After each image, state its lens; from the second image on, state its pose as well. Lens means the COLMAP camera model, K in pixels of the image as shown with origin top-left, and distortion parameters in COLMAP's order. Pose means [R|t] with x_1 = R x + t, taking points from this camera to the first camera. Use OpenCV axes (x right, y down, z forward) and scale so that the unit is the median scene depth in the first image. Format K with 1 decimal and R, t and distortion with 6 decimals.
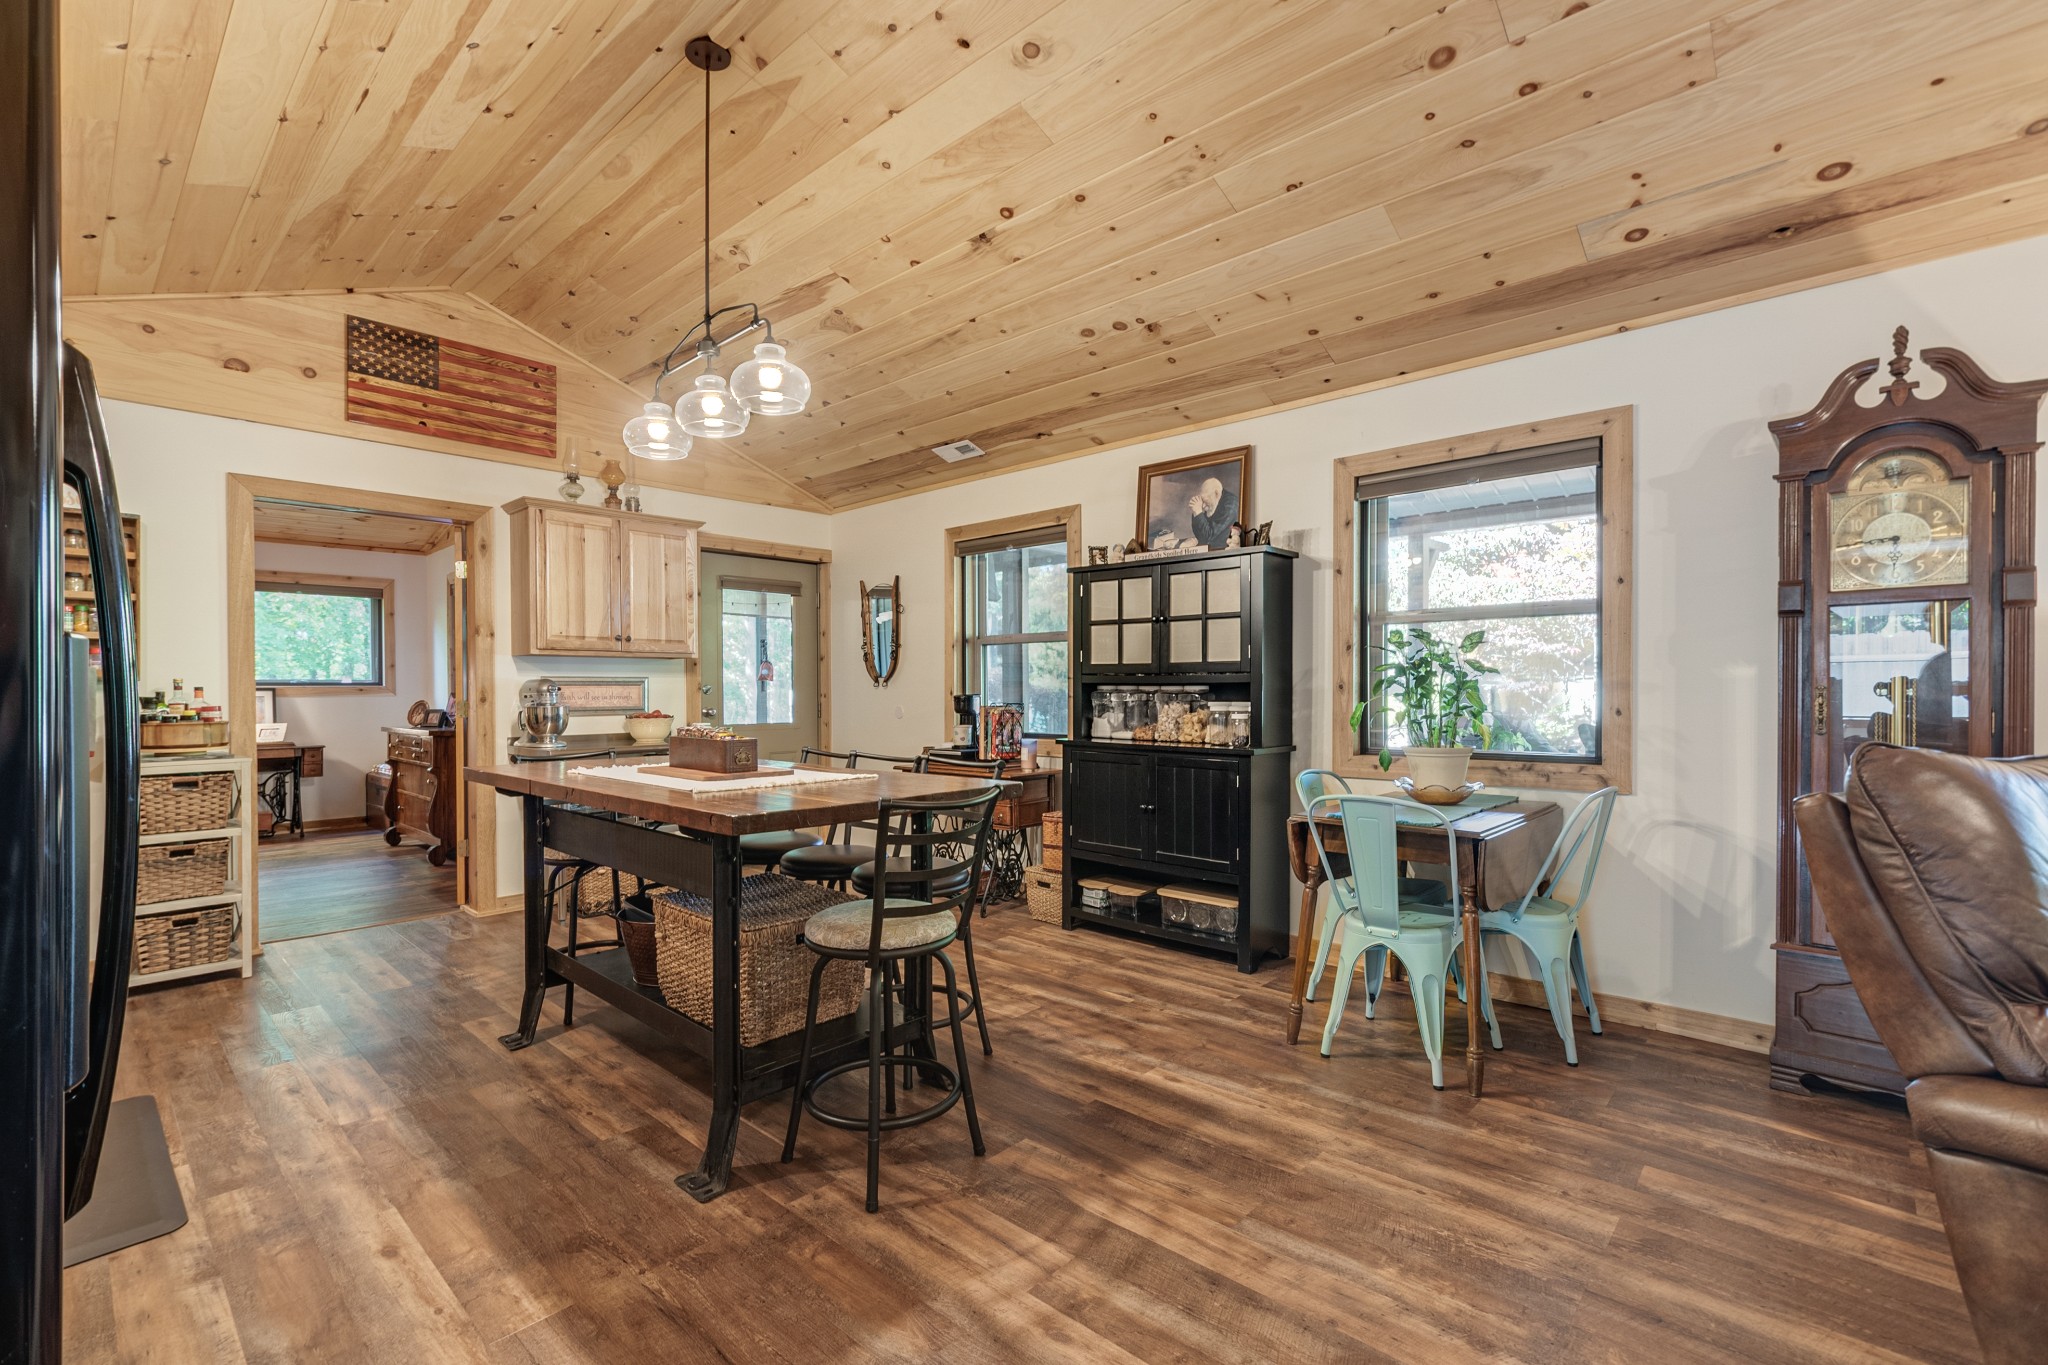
lens RADIAL K [[923.1, 0, 1021.7], [0, 923.1, 695.2], [0, 0, 1]] dist [0.000229, -0.000304]
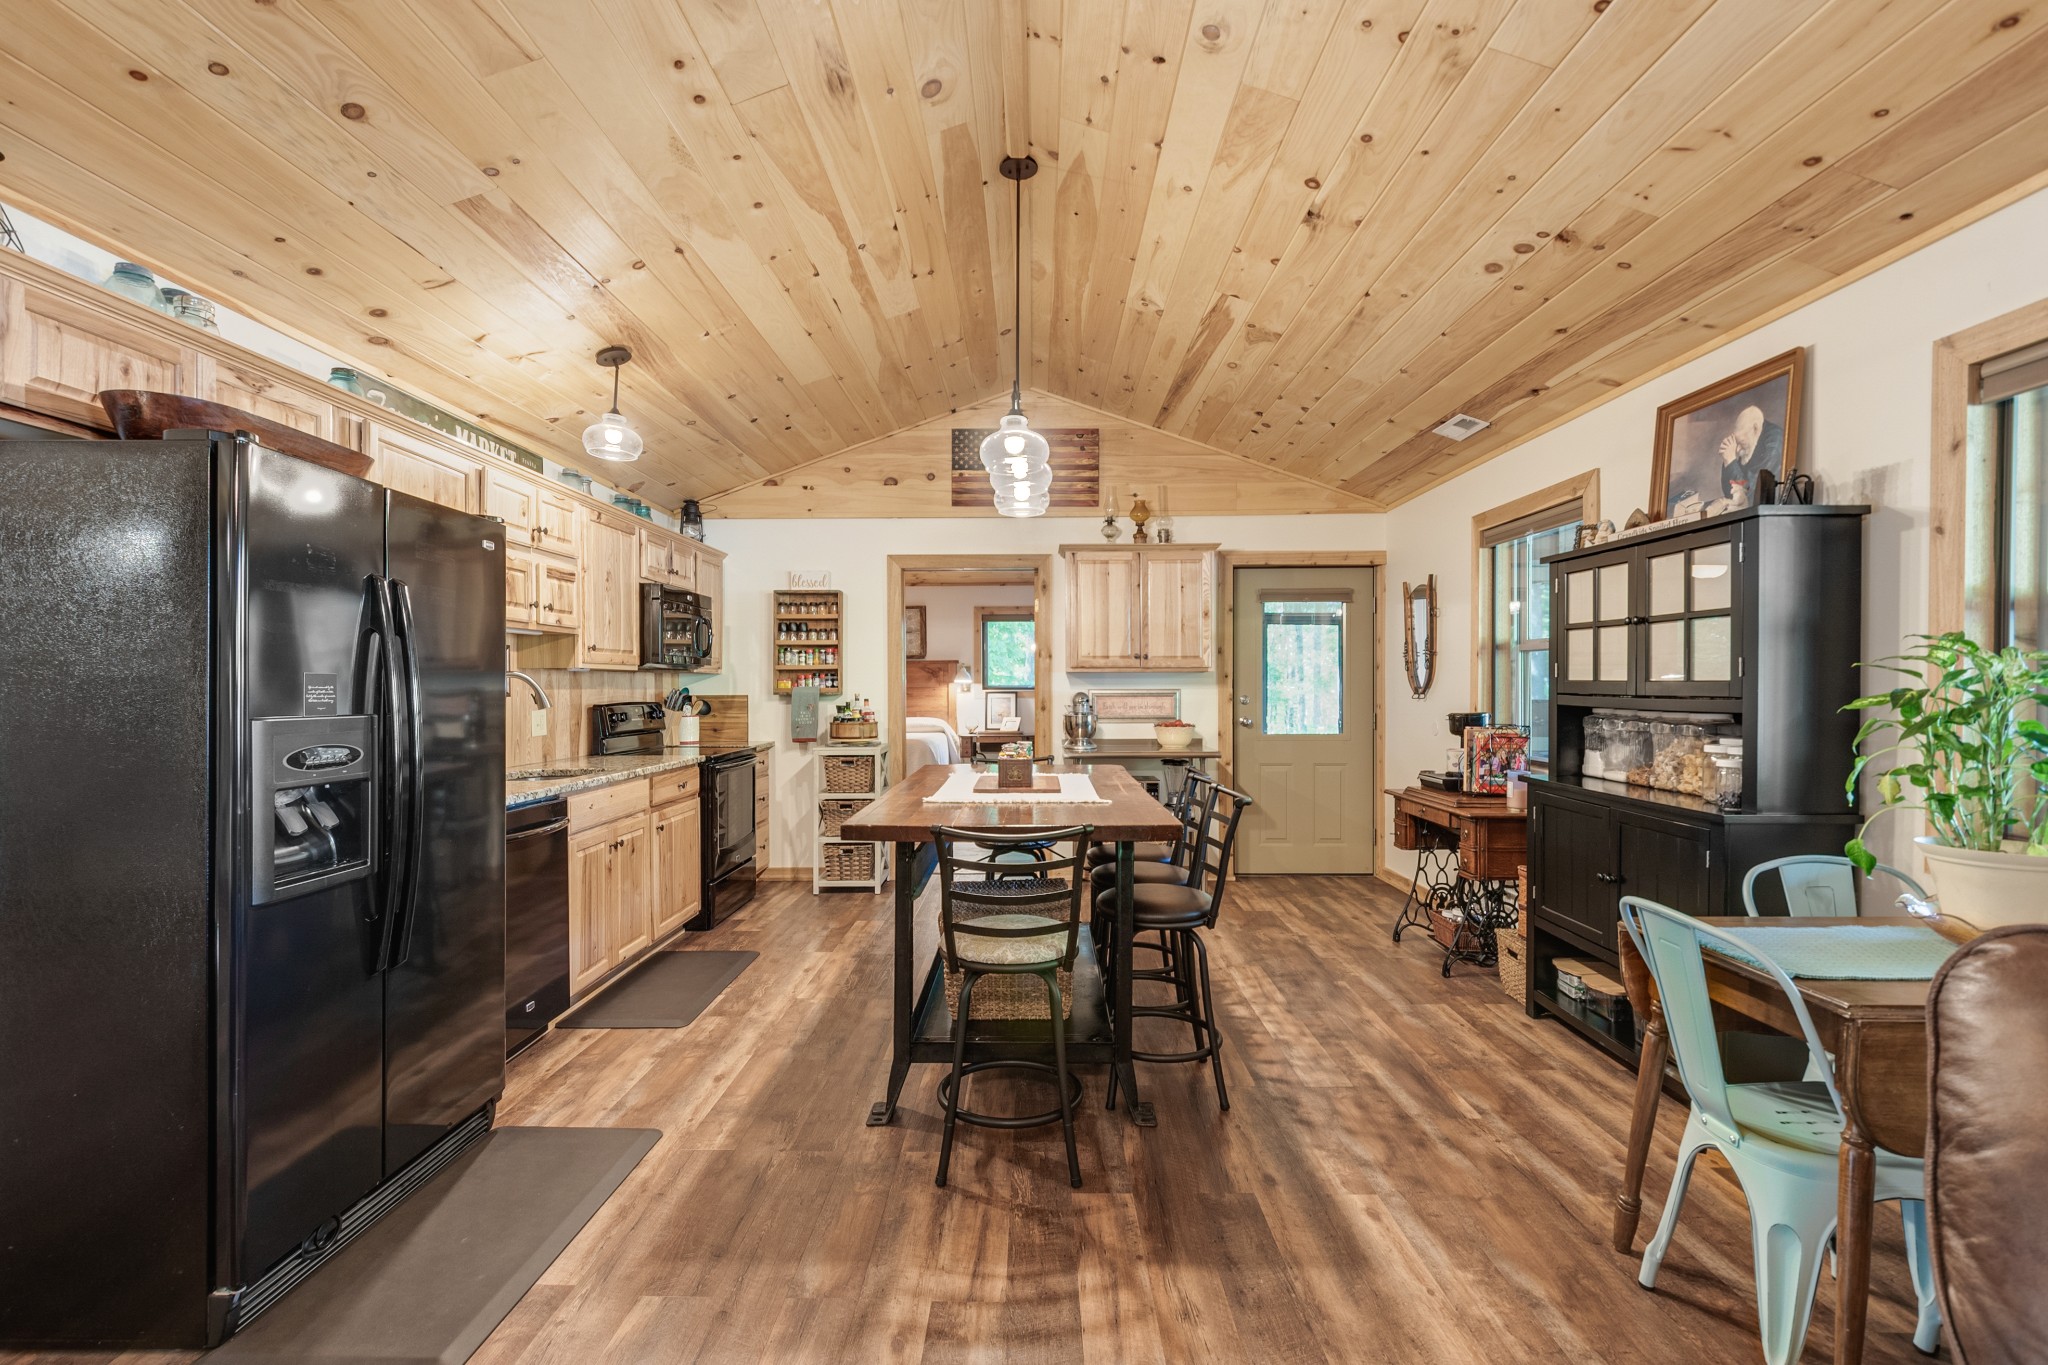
lens RADIAL K [[924.1, 0, 1020.2], [0, 924.1, 691.5], [0, 0, 1]] dist [-0.001680, -0.001328]
pose [[0.664504, 0.008545, -0.747235, 0.355866], [-0.005919, 0.999963, 0.006171, -0.027309], [0.747261, 0.000322, 0.664531, 0.150400]]
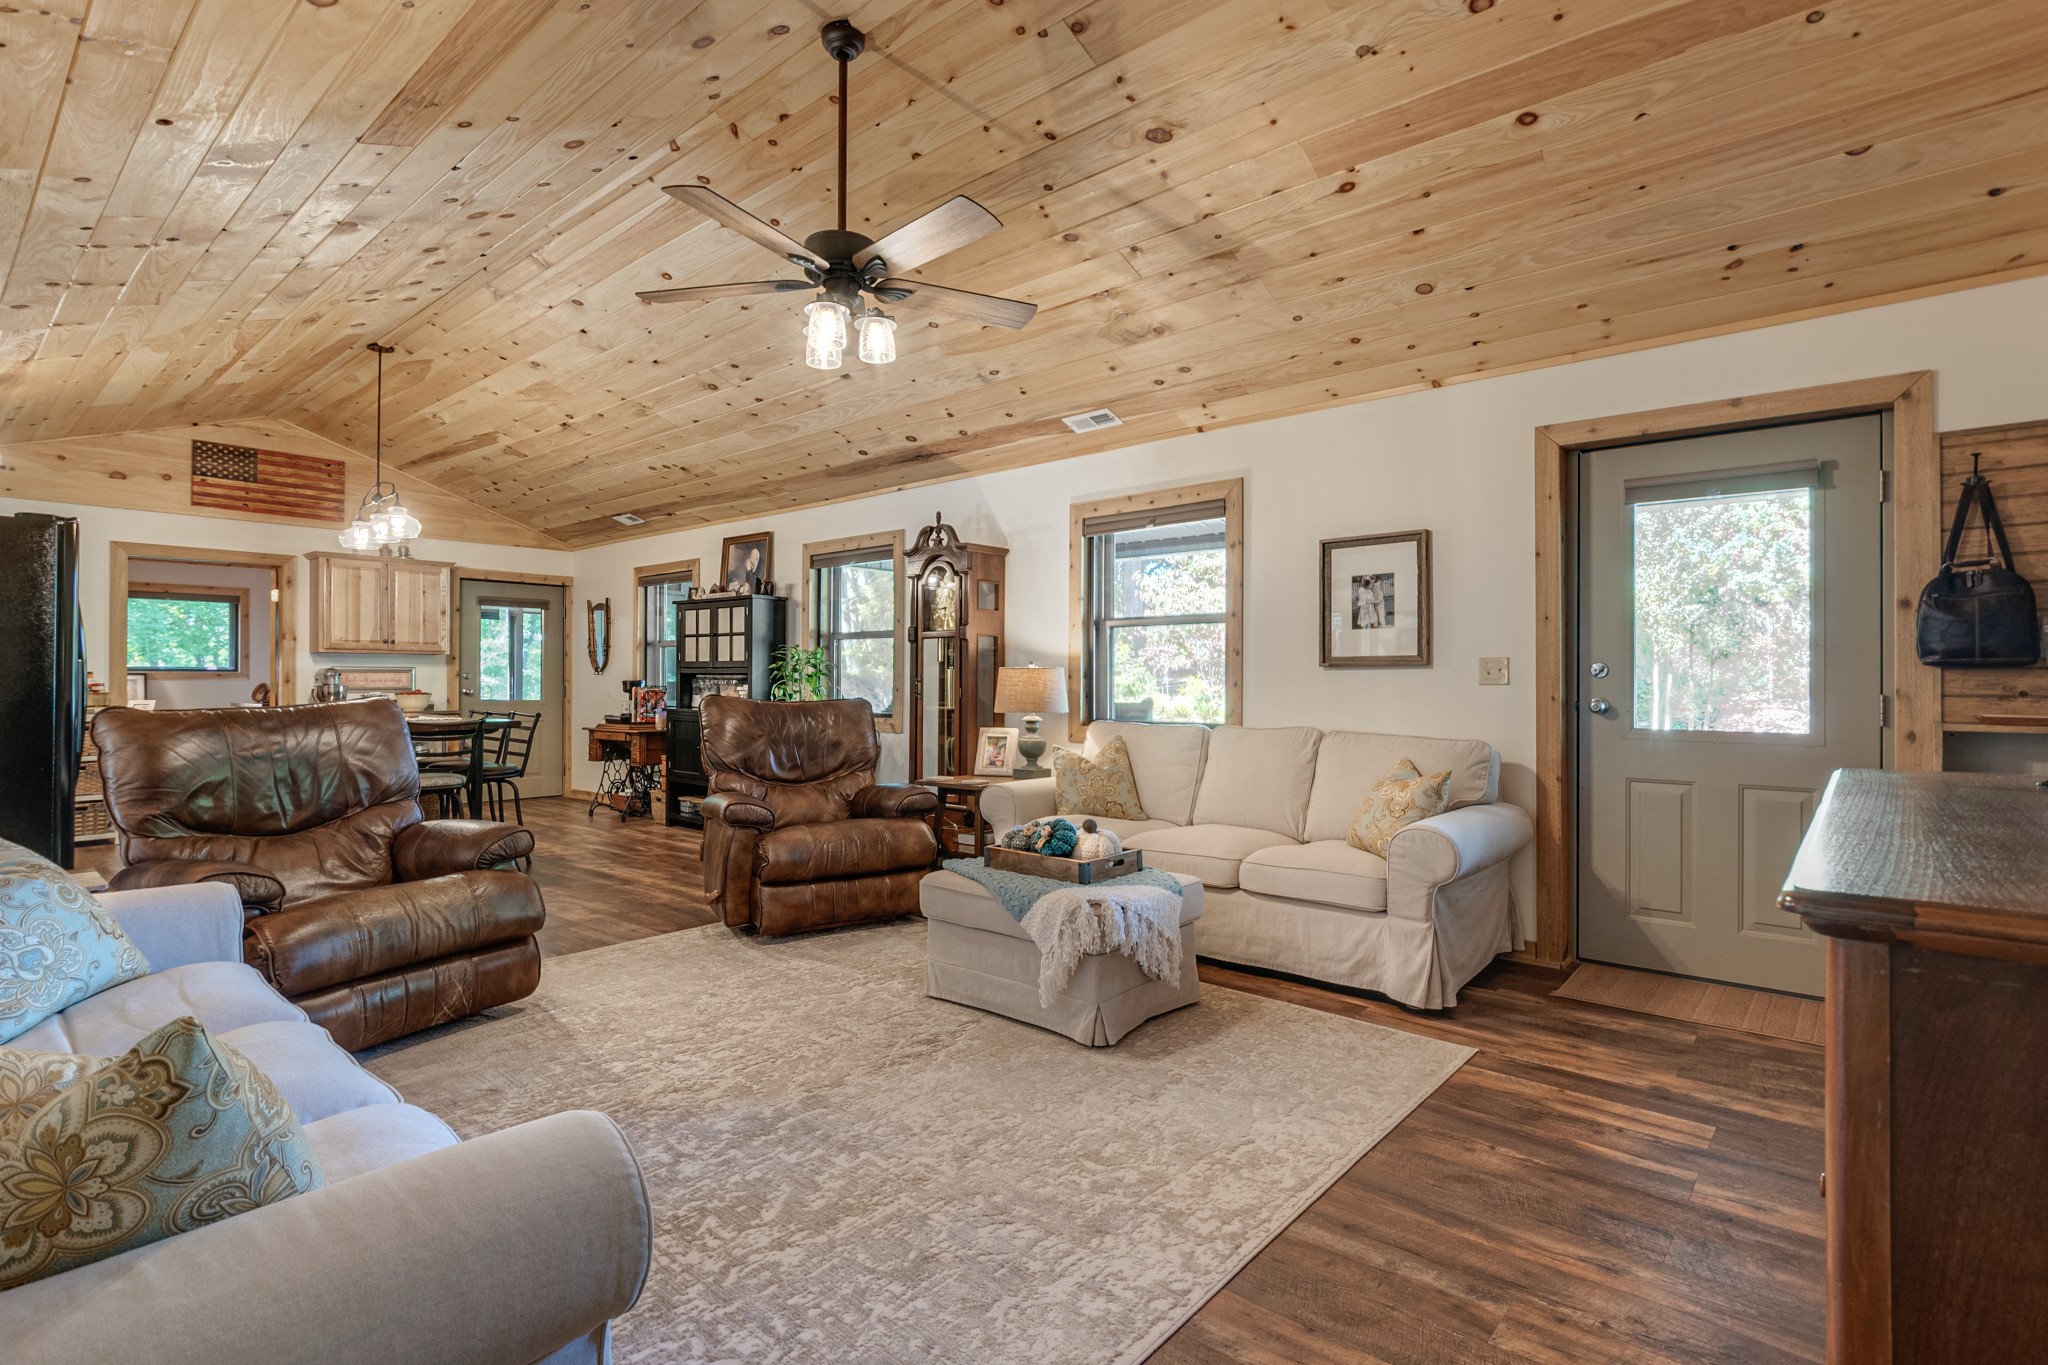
lens RADIAL K [[978.0, 0, 1078.9], [0, 978.0, 676.3], [0, 0, 1]] dist [0.002839, 0.001289]
pose [[0.997401, 0.007596, 0.071650, 0.654135], [-0.006708, 0.999898, -0.012626, 0.009298], [-0.071739, 0.012112, 0.997350, -0.769402]]
